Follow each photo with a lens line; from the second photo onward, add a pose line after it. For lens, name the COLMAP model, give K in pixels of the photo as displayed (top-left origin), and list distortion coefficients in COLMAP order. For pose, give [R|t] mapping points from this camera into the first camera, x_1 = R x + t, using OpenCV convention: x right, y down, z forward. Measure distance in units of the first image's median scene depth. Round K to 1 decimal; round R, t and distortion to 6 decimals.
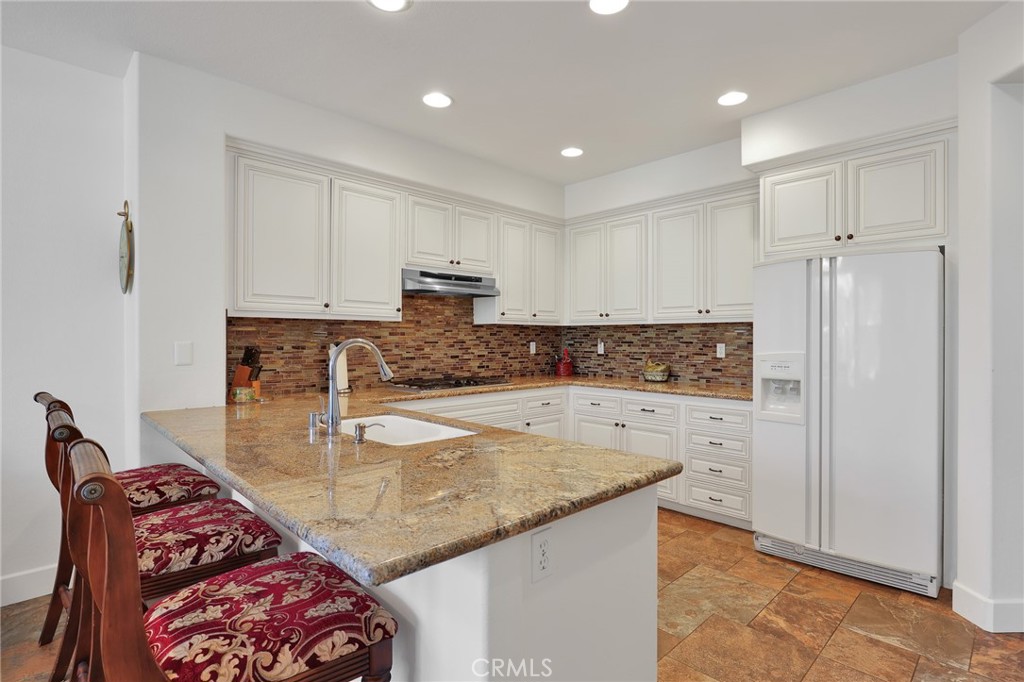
lens RADIAL K [[516.7, 0, 528.4], [0, 516.7, 340.2], [0, 0, 1]] dist [0.002367, 0.000470]
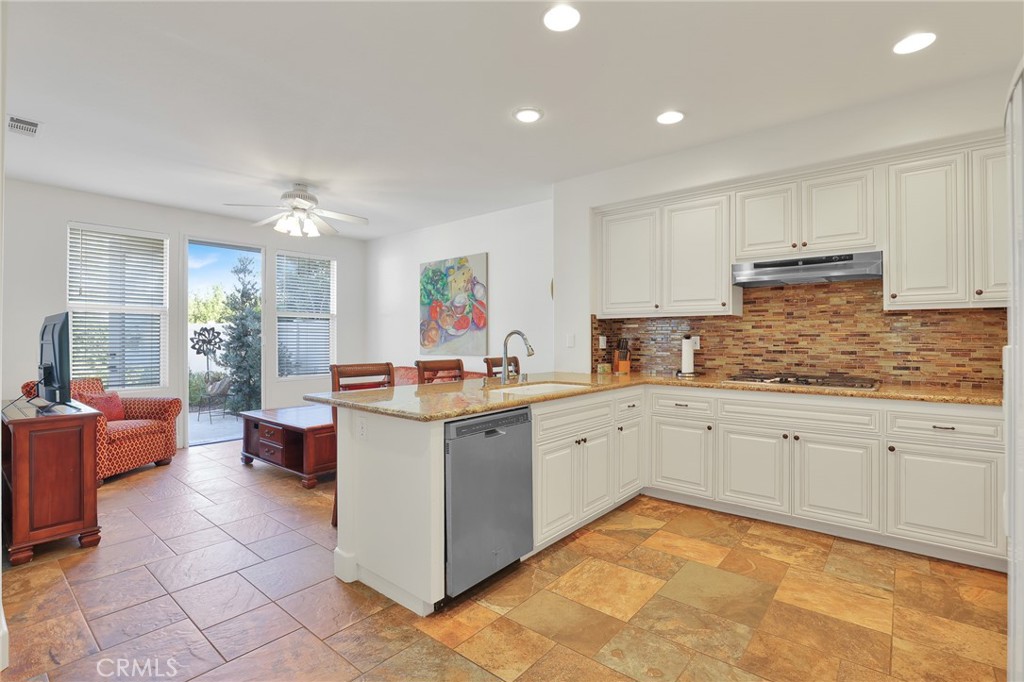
lens RADIAL K [[475.6, 0, 520.5], [0, 475.6, 339.7], [0, 0, 1]] dist [-0.015682, 0.000773]
pose [[0.105272, -0.000347, -0.994443, 0.642142], [-0.003838, 0.999992, -0.000755, 0.015693], [0.994436, 0.003896, 0.105269, 0.452020]]
